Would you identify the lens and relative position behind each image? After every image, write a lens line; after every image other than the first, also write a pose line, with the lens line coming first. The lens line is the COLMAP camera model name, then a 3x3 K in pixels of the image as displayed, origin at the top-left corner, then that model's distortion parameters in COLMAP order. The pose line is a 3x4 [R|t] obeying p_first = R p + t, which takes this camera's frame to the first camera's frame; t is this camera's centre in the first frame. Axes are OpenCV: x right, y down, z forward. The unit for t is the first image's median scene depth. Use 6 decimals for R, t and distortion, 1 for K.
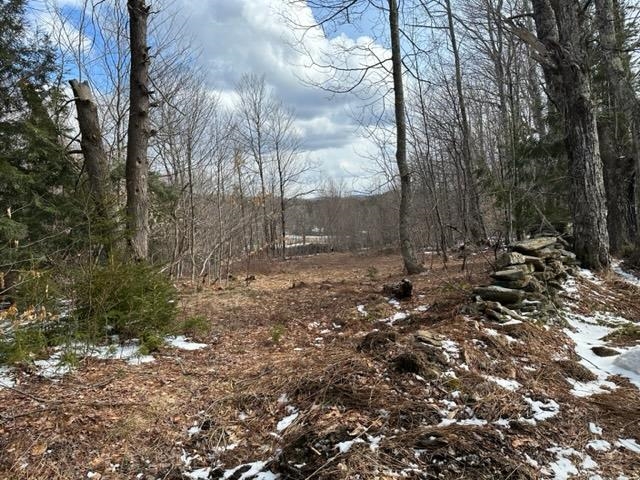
lens RADIAL K [[453.9, 0, 320.0], [0, 453.9, 240.0], [0, 0, 1]] dist [0.034580, -0.048068]
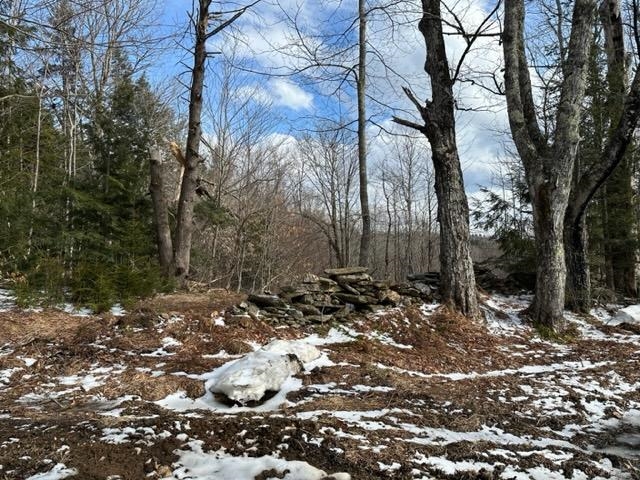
lens RADIAL K [[453.9, 0, 320.0], [0, 453.9, 240.0], [0, 0, 1]] dist [0.034580, -0.048068]
pose [[0.904294, 0.058061, -0.422944, 0.731861], [-0.092381, 0.993848, -0.061084, 0.002323], [0.416795, 0.094309, 0.904095, -0.126702]]
